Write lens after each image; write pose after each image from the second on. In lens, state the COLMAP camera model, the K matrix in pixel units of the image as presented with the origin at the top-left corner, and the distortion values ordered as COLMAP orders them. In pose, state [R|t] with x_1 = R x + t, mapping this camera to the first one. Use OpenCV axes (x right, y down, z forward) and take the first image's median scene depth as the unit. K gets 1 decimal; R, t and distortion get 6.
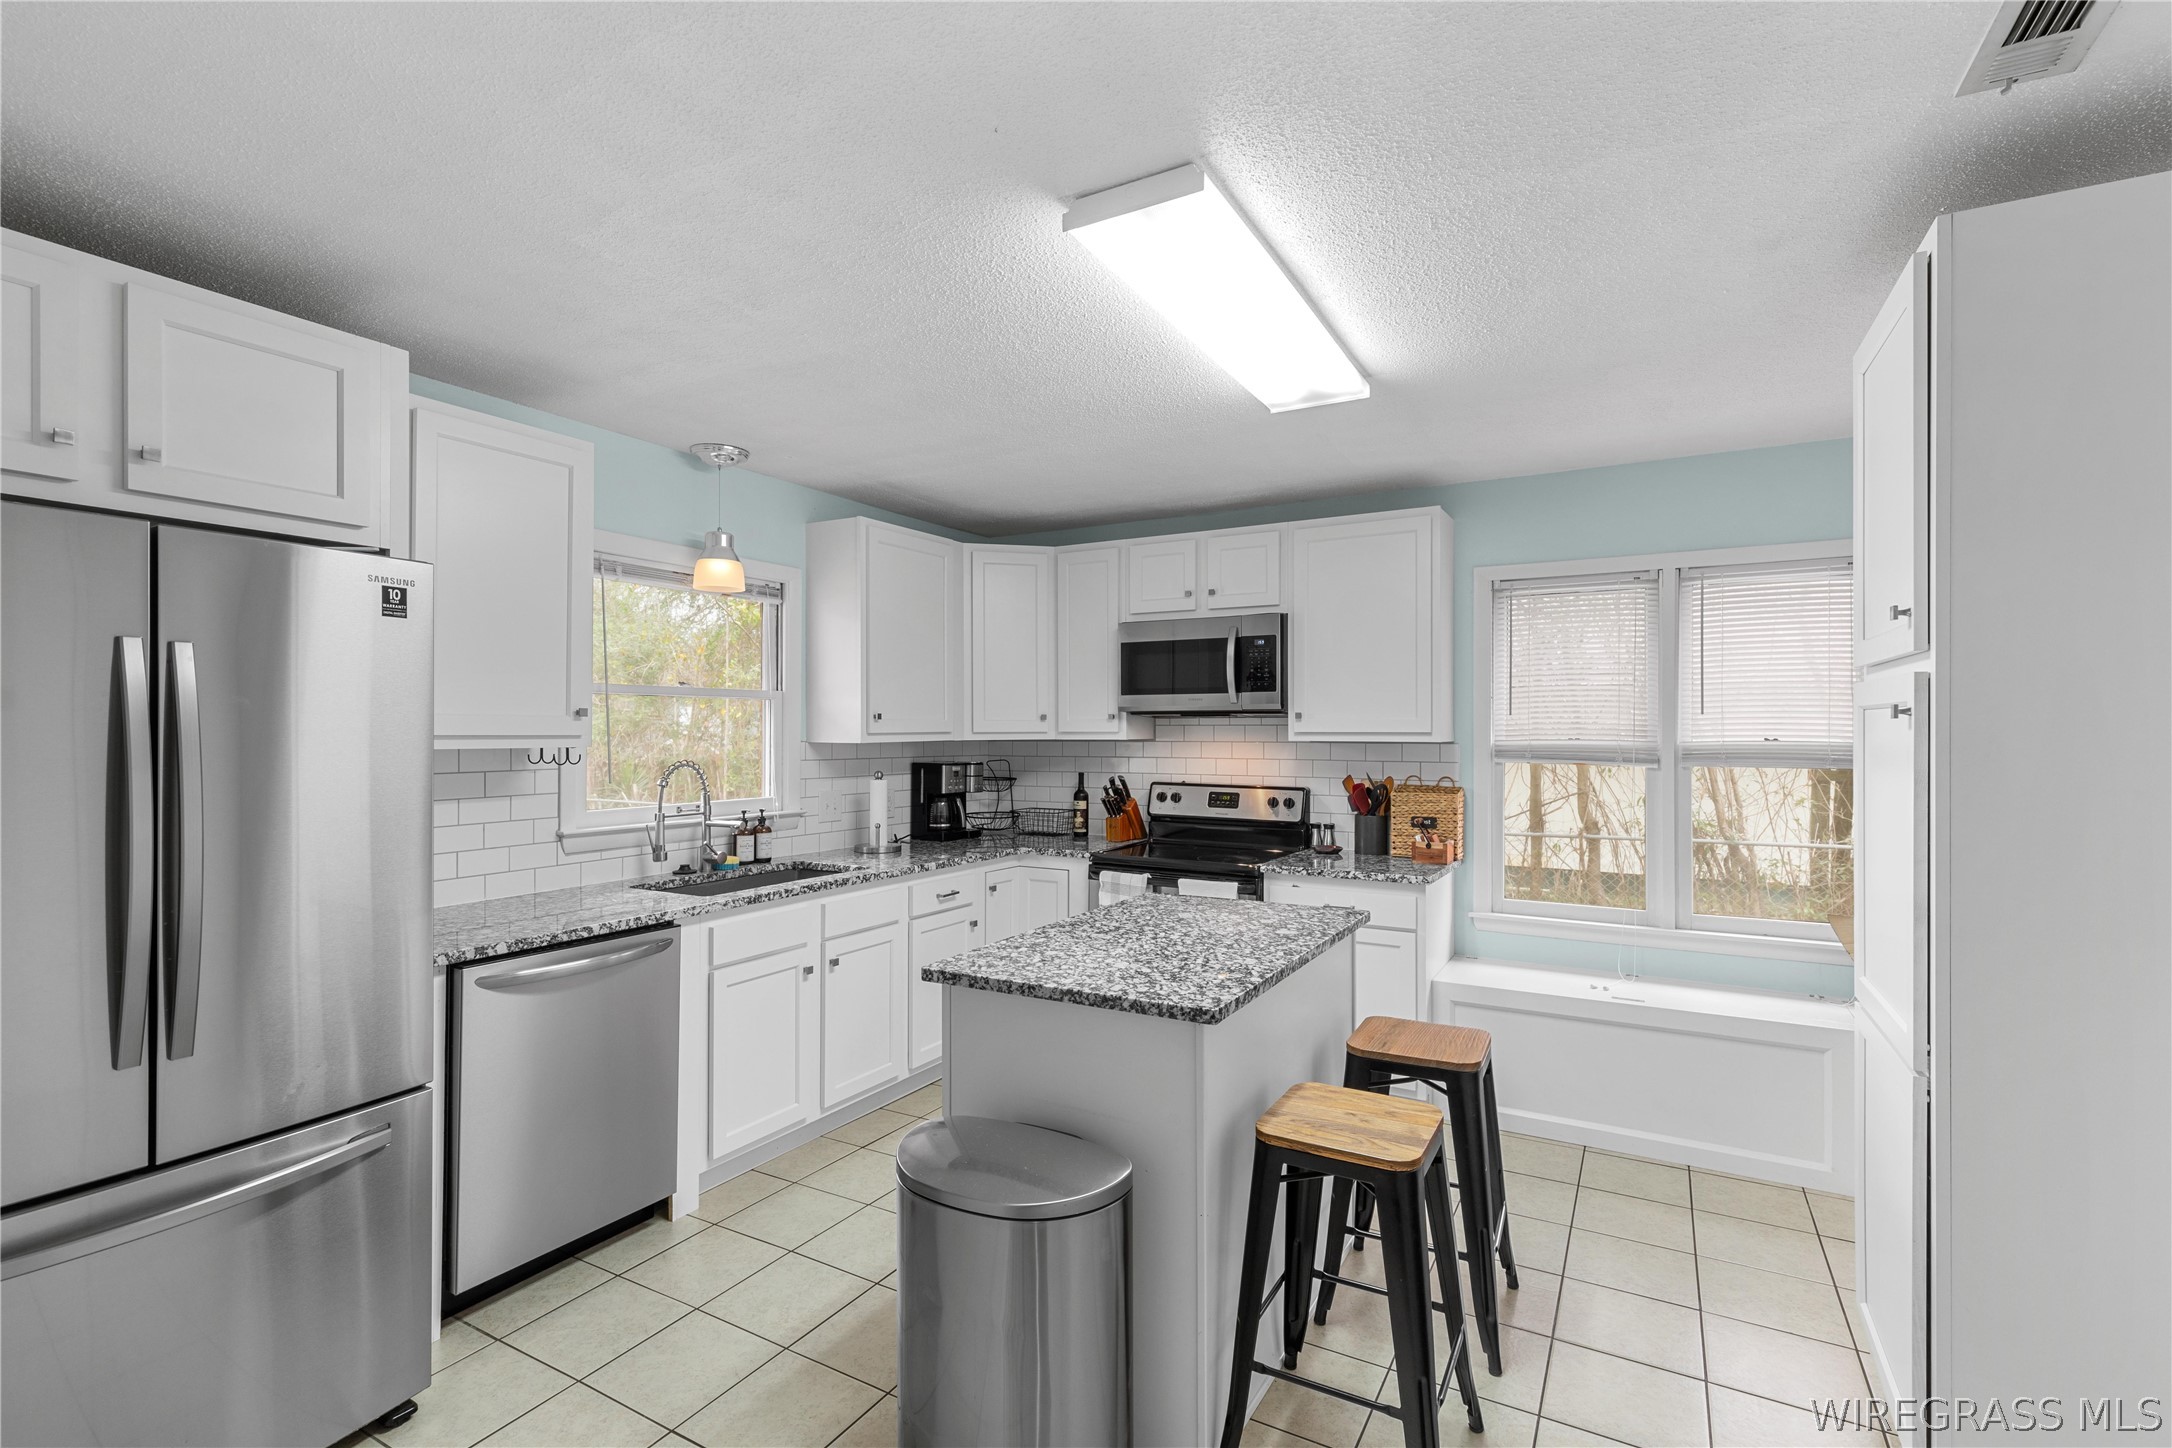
lens RADIAL K [[997.6, 0, 1086.0], [0, 997.6, 724.0], [0, 0, 1]] dist [0.001933, 0.000158]
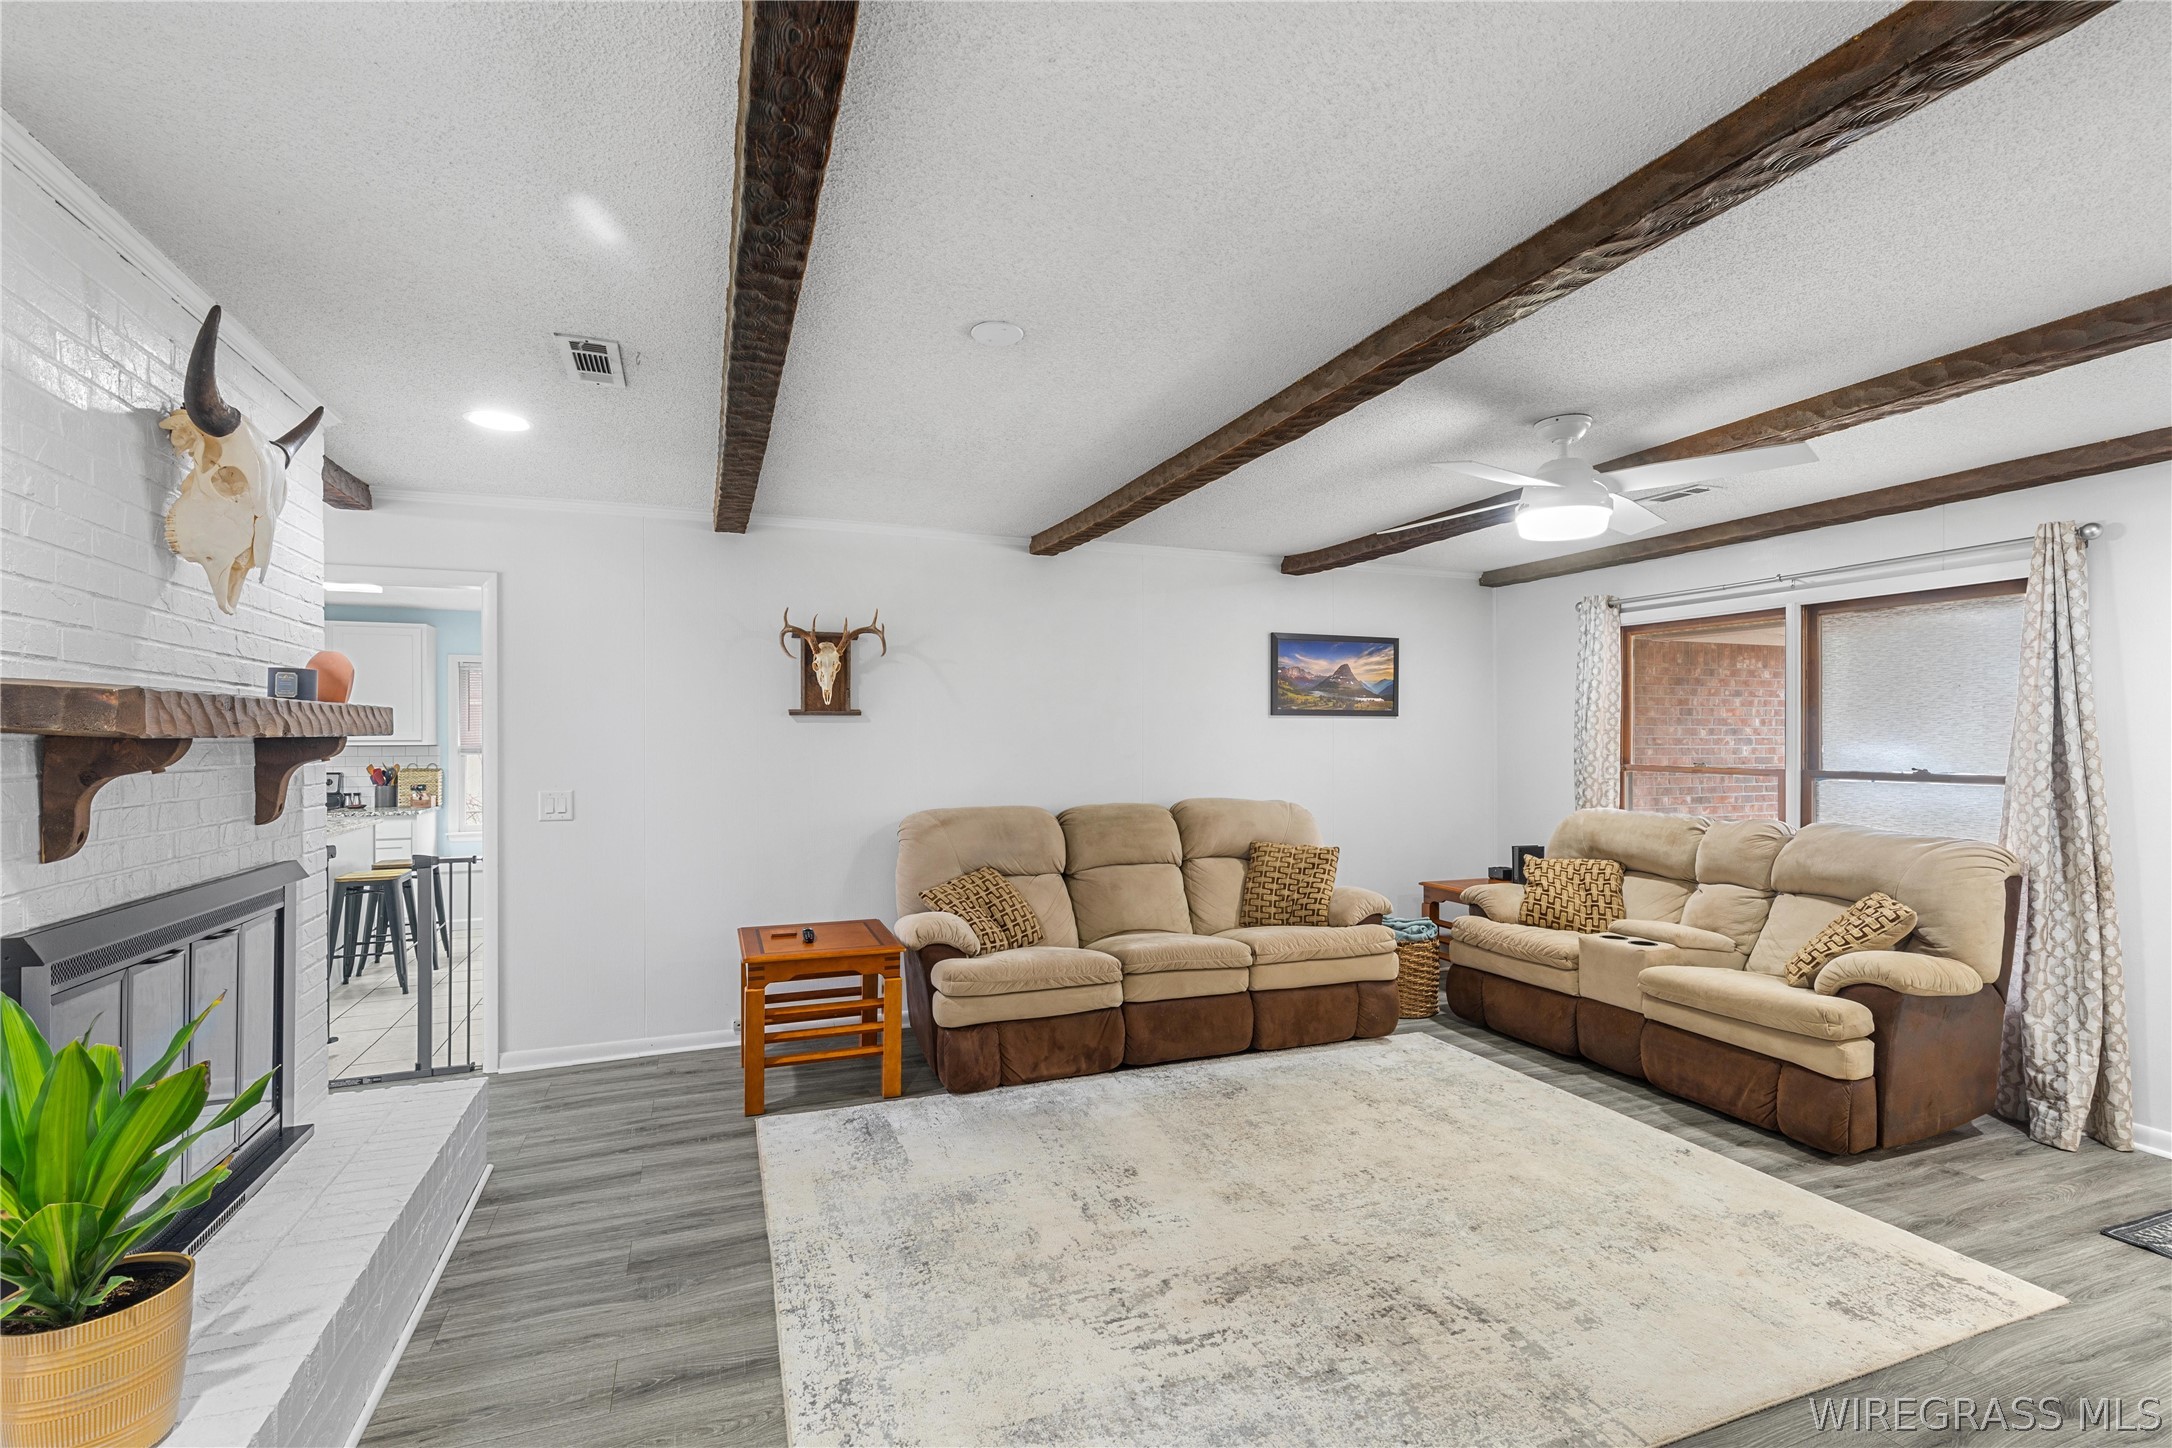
lens RADIAL K [[983.3, 0, 1096.2], [0, 983.3, 725.5], [0, 0, 1]] dist [0.004832, 0.000149]
pose [[0.621047, 0.006711, 0.783745, -0.368492], [-0.000633, 0.999967, -0.008060, -0.006604], [-0.783773, 0.004509, 0.621031, -1.308232]]
